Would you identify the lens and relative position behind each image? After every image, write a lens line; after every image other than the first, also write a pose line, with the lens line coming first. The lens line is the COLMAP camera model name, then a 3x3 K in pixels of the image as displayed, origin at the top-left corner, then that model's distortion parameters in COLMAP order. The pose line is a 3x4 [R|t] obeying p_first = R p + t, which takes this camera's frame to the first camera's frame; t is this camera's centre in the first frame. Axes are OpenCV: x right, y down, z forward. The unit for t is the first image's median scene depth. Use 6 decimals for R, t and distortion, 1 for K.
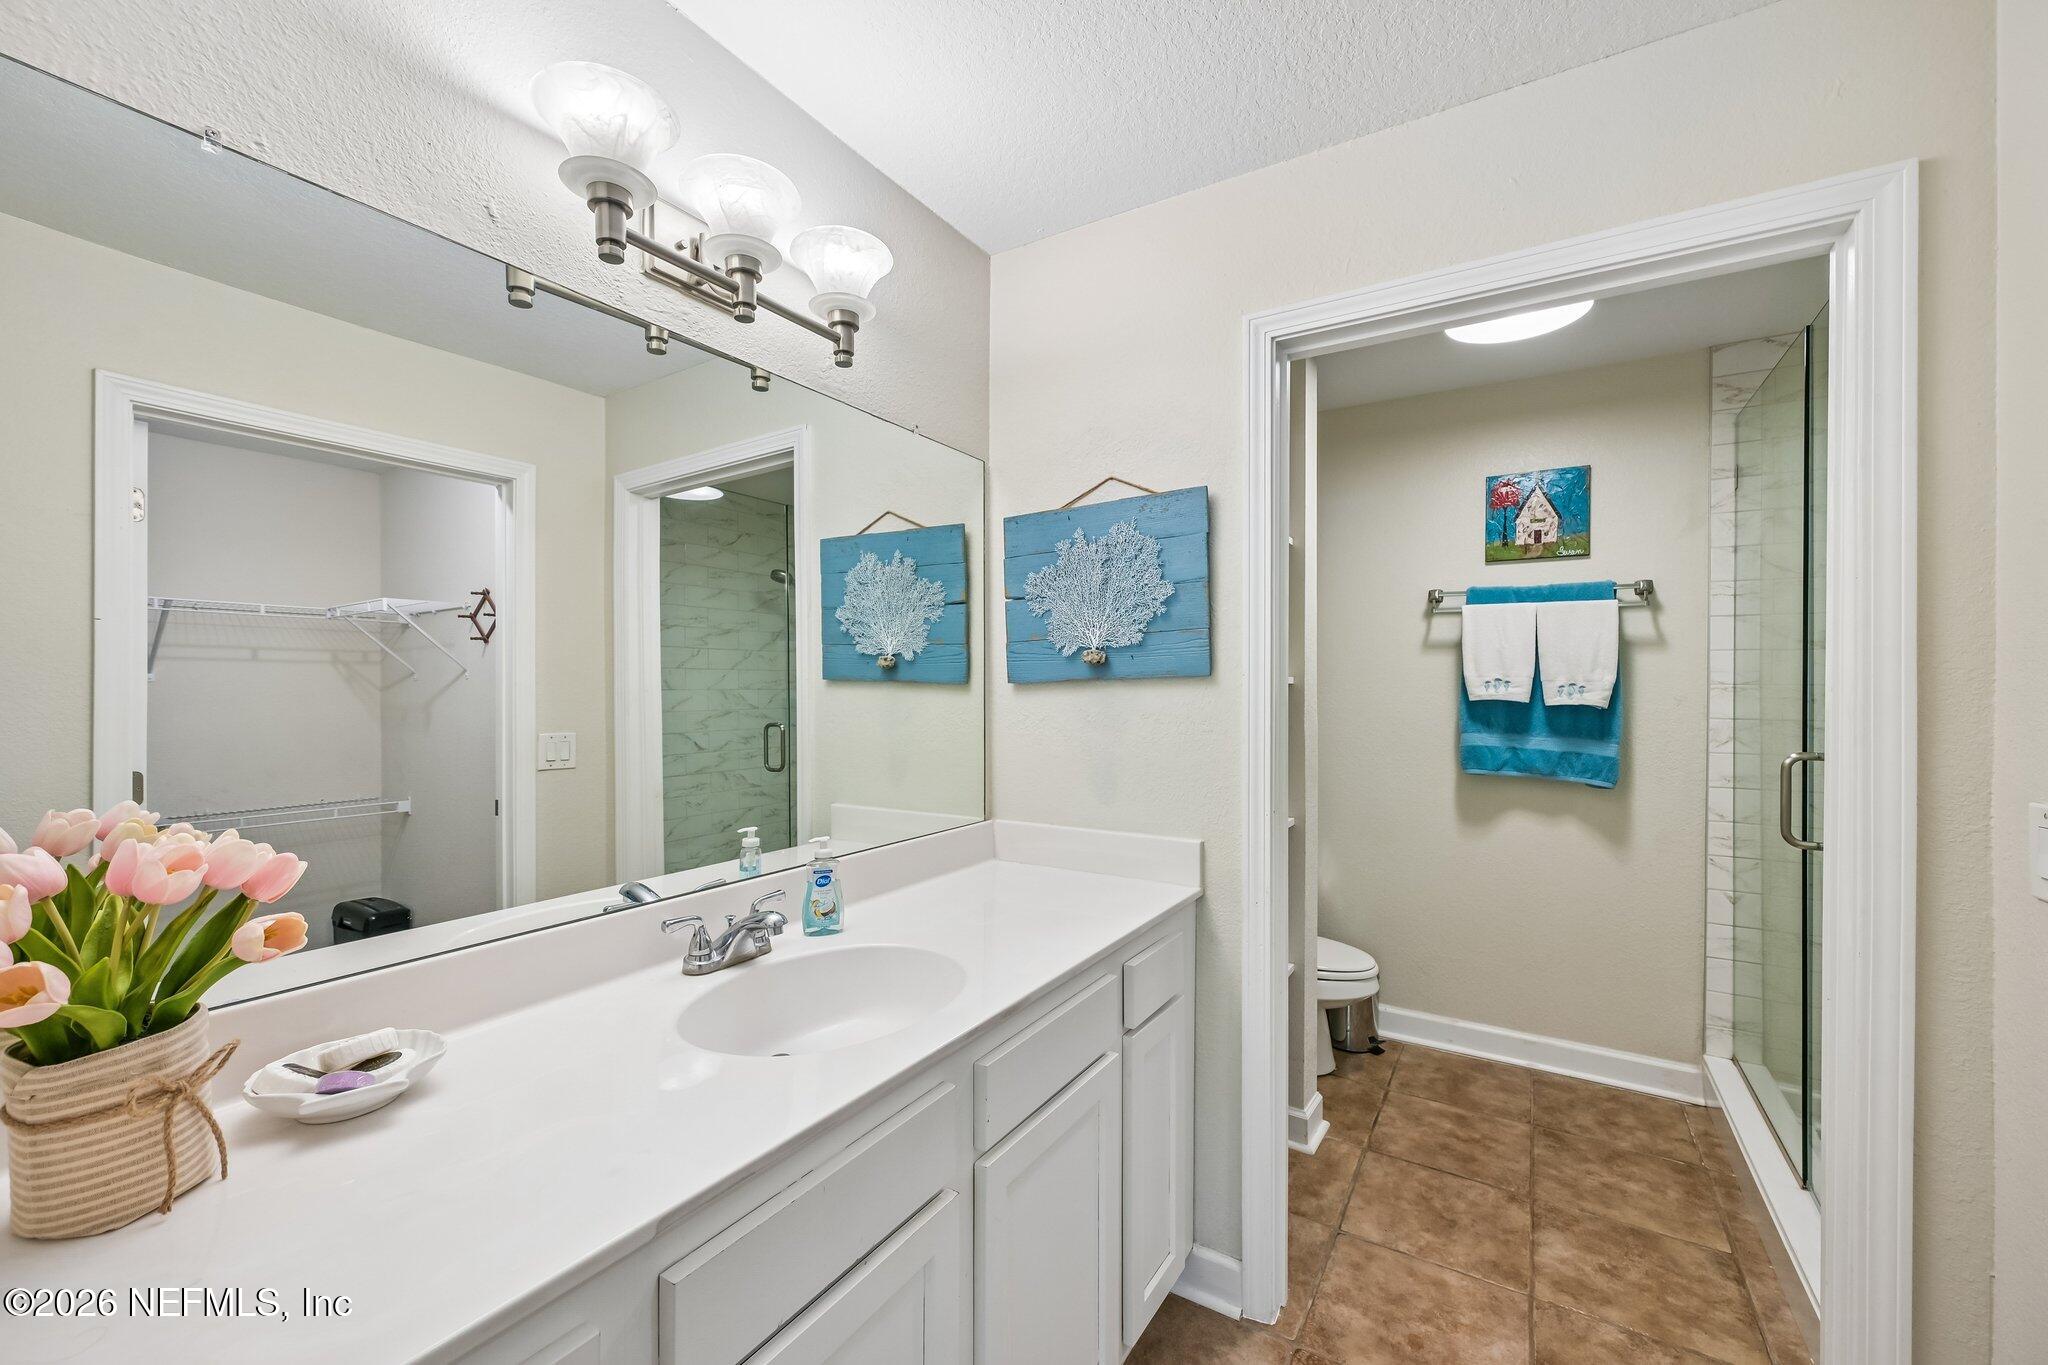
lens RADIAL K [[802.3, 0, 1036.9], [0, 802.3, 681.1], [0, 0, 1]] dist [-0.009761, -0.000210]
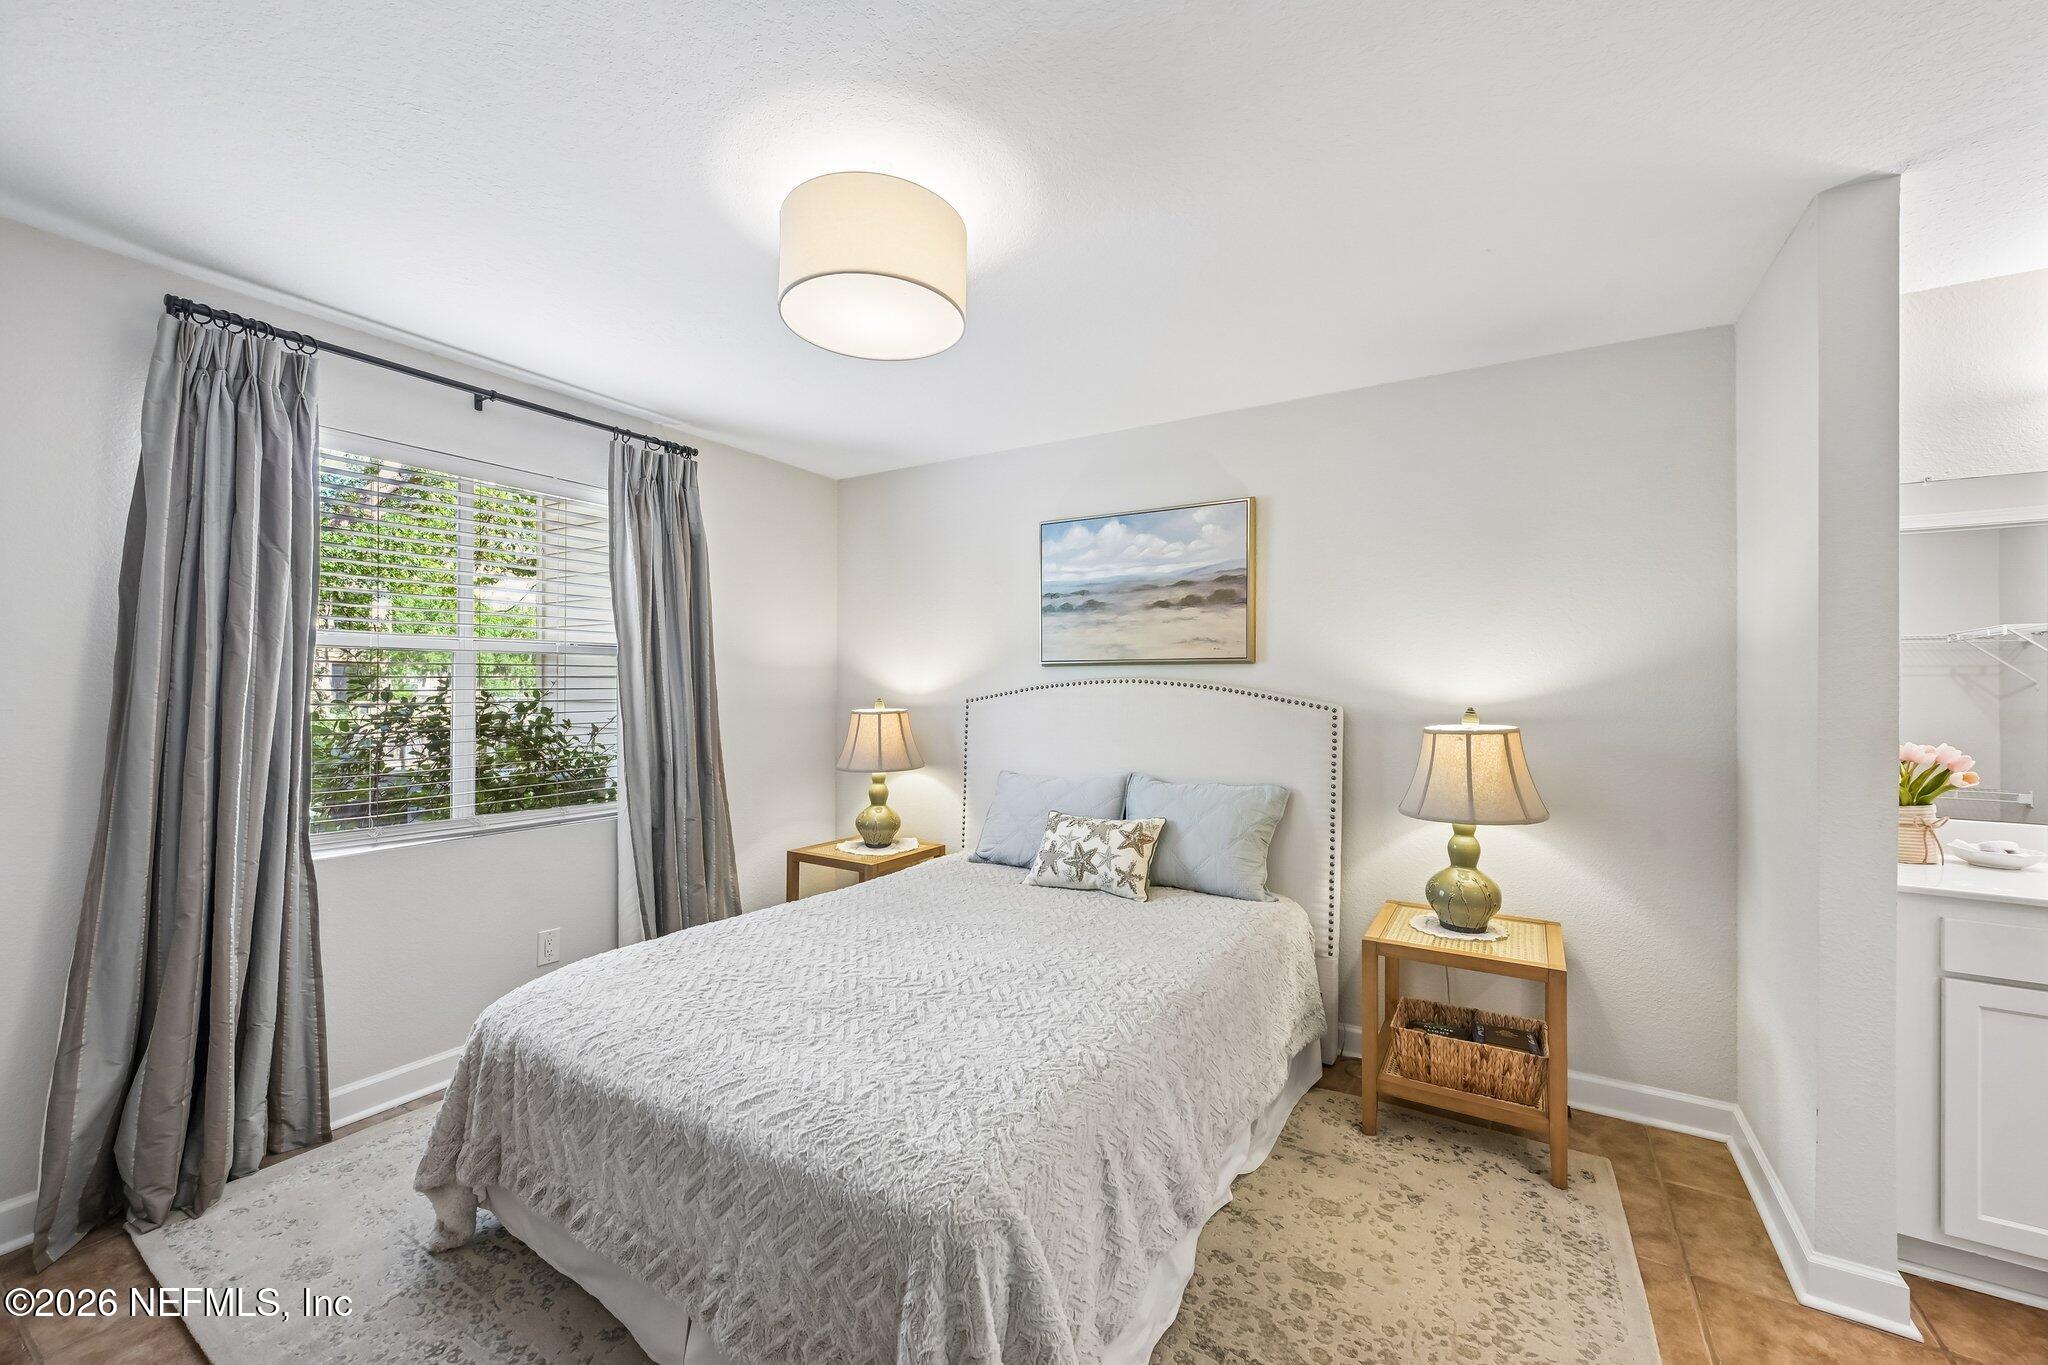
lens RADIAL K [[815.0, 0, 1018.8], [0, 815.0, 677.2], [0, 0, 1]] dist [0.000698, 0.000291]
pose [[0.010463, -0.009324, -0.999902, 0.389799], [-0.006987, 0.999931, -0.009398, 0.001294], [0.999921, 0.007084, 0.010397, -0.489796]]
